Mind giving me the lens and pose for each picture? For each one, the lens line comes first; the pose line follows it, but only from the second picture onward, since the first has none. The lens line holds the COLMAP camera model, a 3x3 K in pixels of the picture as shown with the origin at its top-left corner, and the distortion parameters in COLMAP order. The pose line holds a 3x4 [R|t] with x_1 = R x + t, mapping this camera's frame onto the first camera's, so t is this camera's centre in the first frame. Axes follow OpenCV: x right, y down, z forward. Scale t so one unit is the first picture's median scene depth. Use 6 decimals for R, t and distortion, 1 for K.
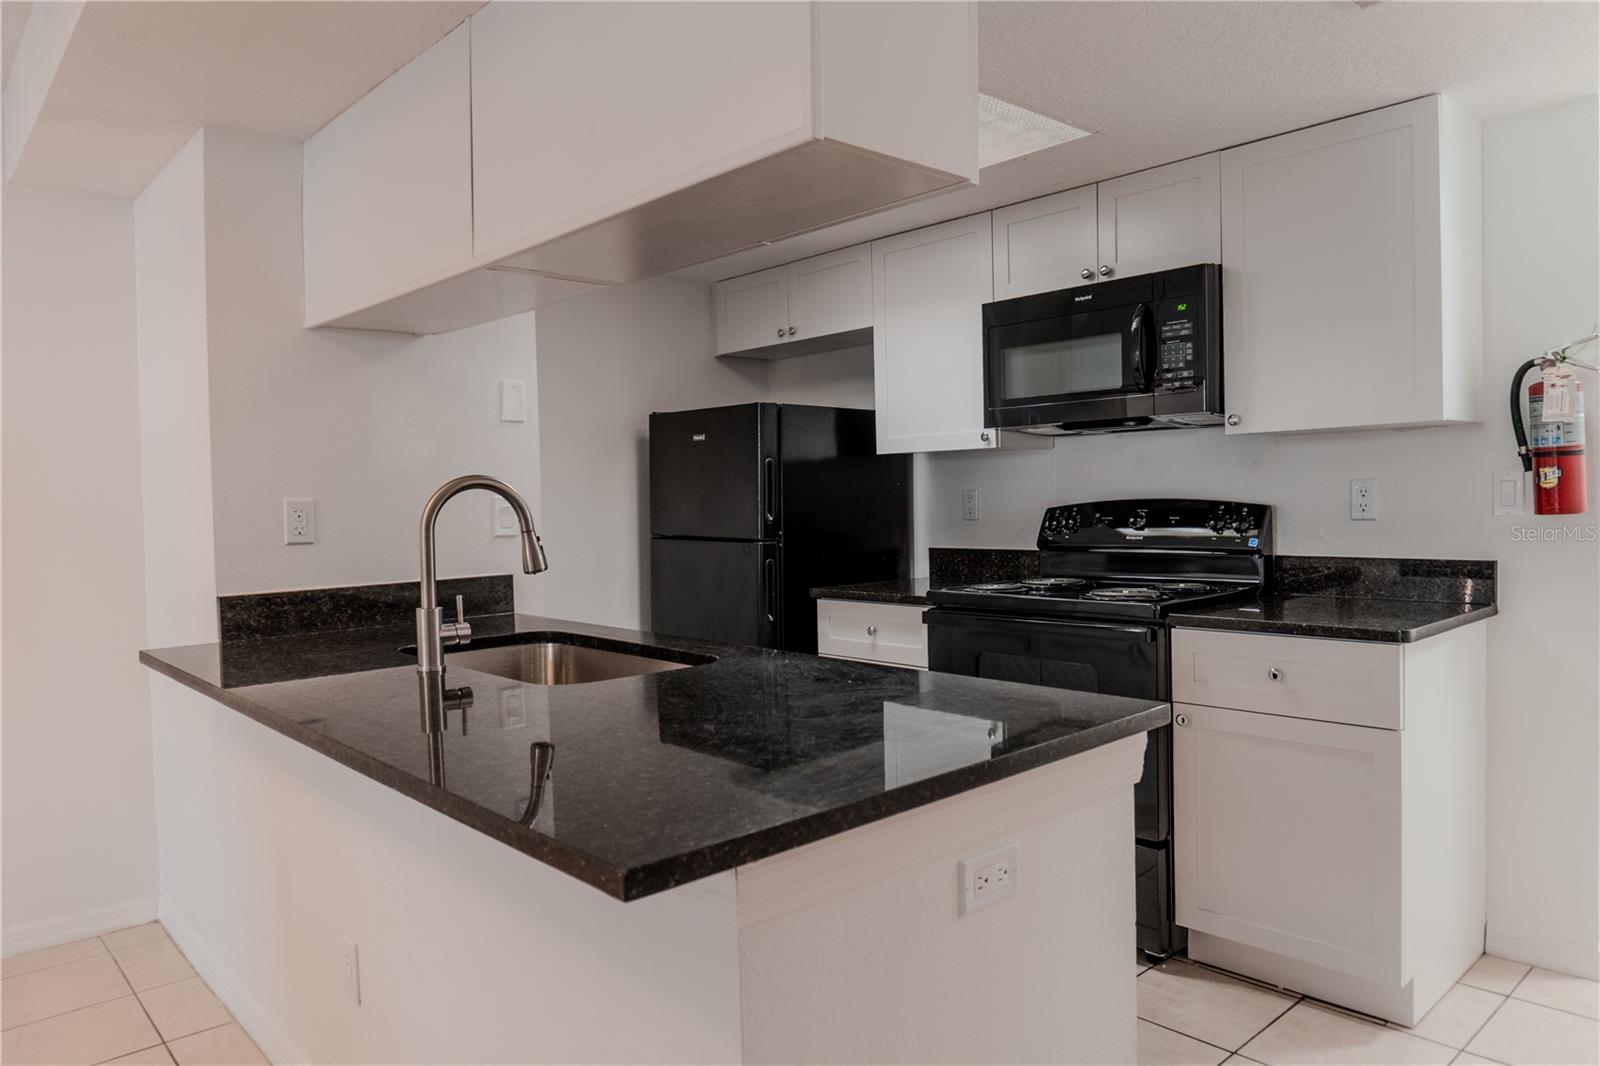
lens RADIAL K [[1079.1, 0, 797.3], [0, 1079.1, 529.6], [0, 0, 1]] dist [0.002228, 0.003035]
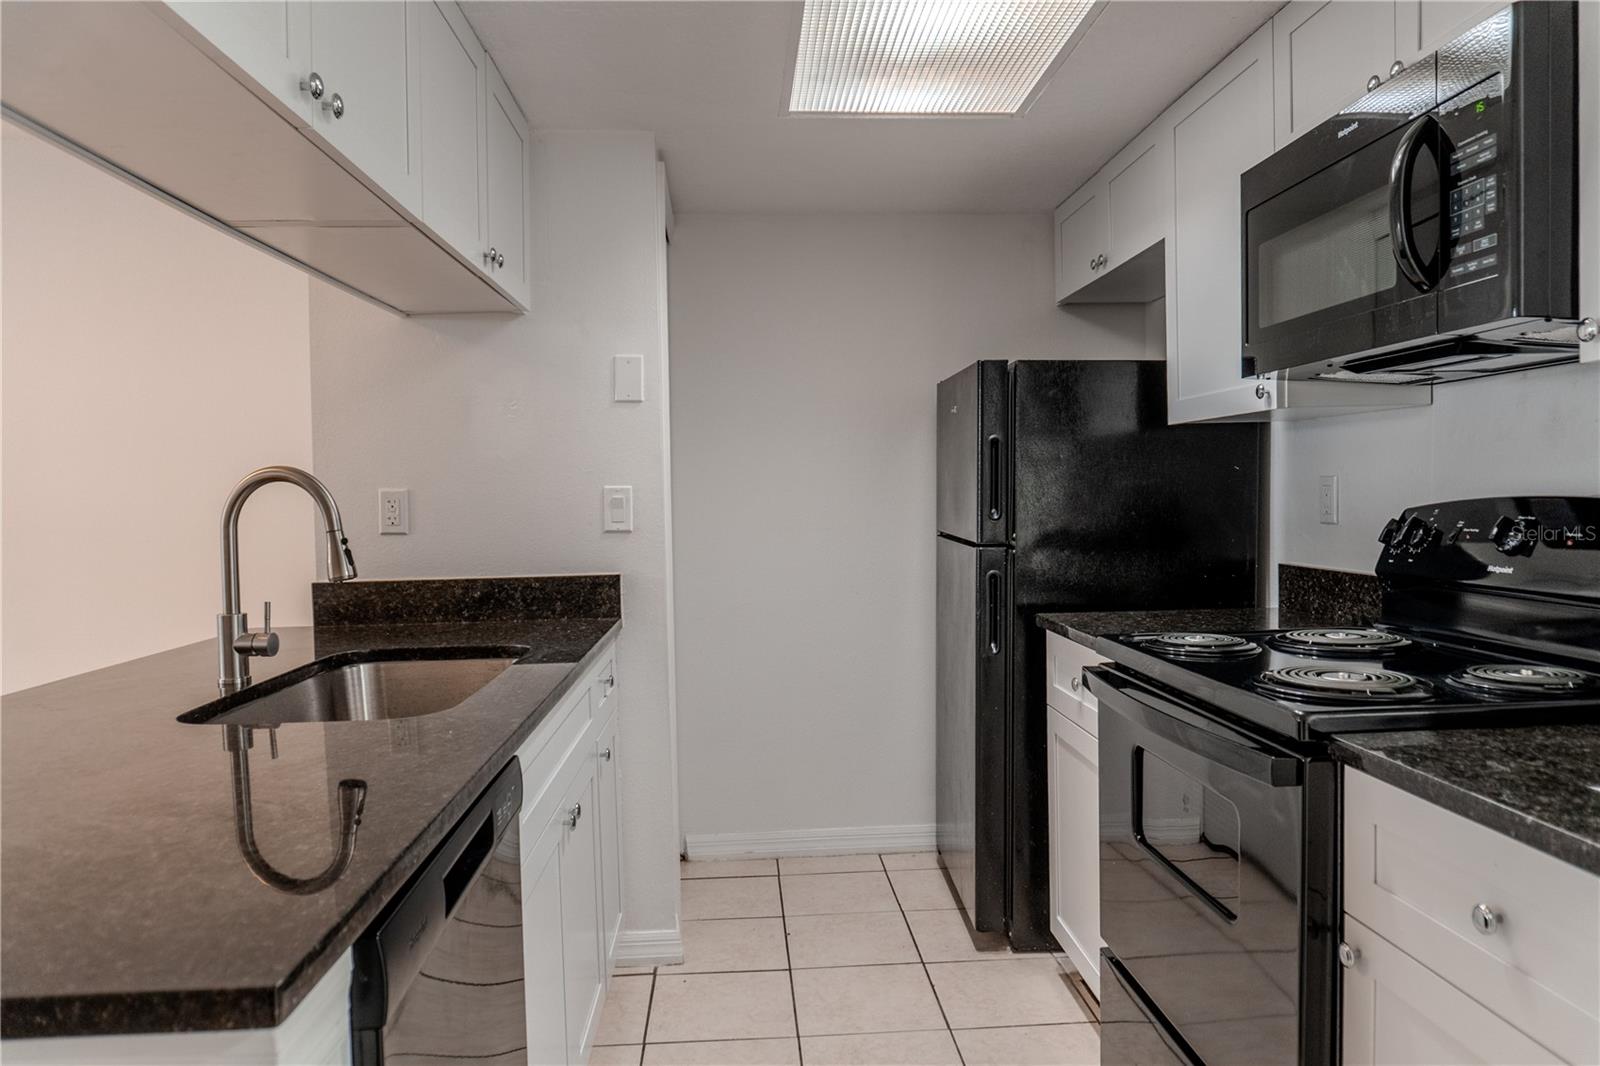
lens RADIAL K [[1079.1, 0, 802.3], [0, 1079.1, 536.3], [0, 0, 1]] dist [0.002228, 0.003035]
pose [[0.781465, 0.033355, -0.623057, 0.426617], [-0.018559, 0.999371, 0.030224, -0.020499], [0.623673, -0.012055, 0.781593, 0.422903]]
